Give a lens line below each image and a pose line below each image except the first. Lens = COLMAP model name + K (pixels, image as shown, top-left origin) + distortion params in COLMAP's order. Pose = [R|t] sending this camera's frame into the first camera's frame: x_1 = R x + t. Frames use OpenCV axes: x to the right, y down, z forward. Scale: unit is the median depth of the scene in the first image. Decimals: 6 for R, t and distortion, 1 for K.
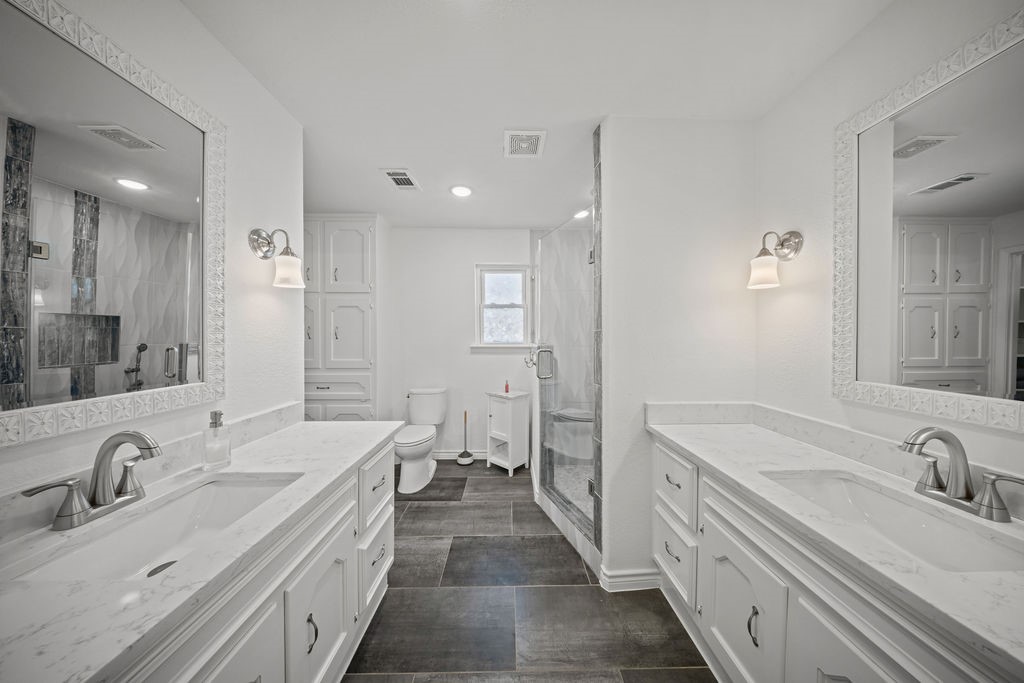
lens RADIAL K [[299.8, 0, 514.1], [0, 299.8, 338.5], [0, 0, 1]] dist [0.001362, -0.000477]
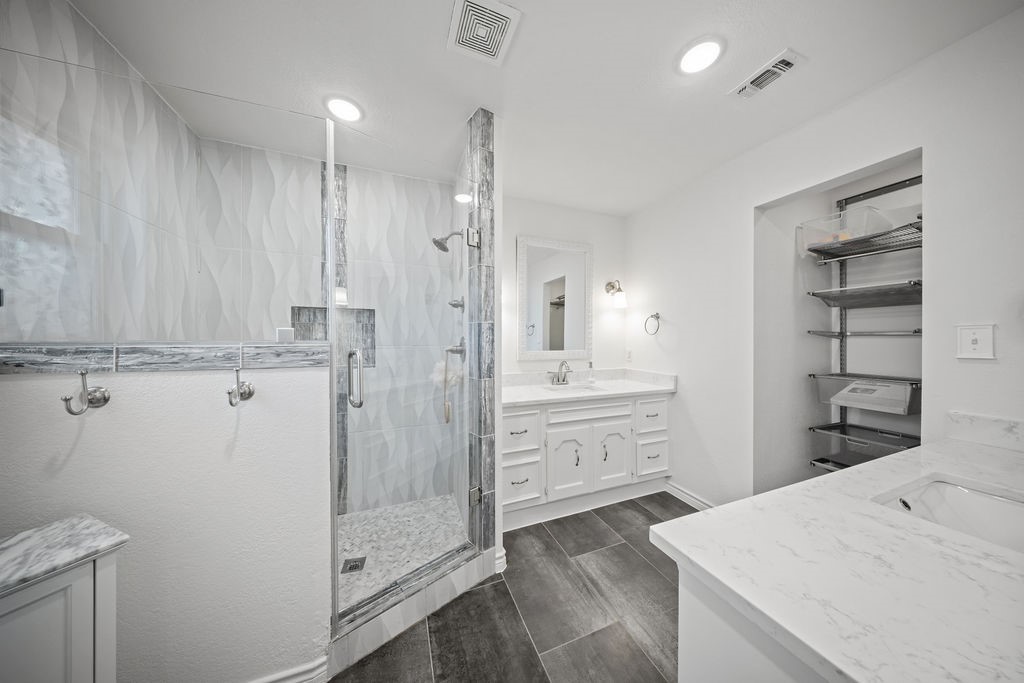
lens RADIAL K [[299.8, 0, 512.8], [0, 299.8, 338.8], [0, 0, 1]] dist [0.001362, -0.000477]
pose [[-0.347149, -0.009502, 0.937762, -0.745504], [0.002672, 0.999935, 0.011121, 0.014840], [-0.937806, 0.006366, -0.347101, 1.443707]]
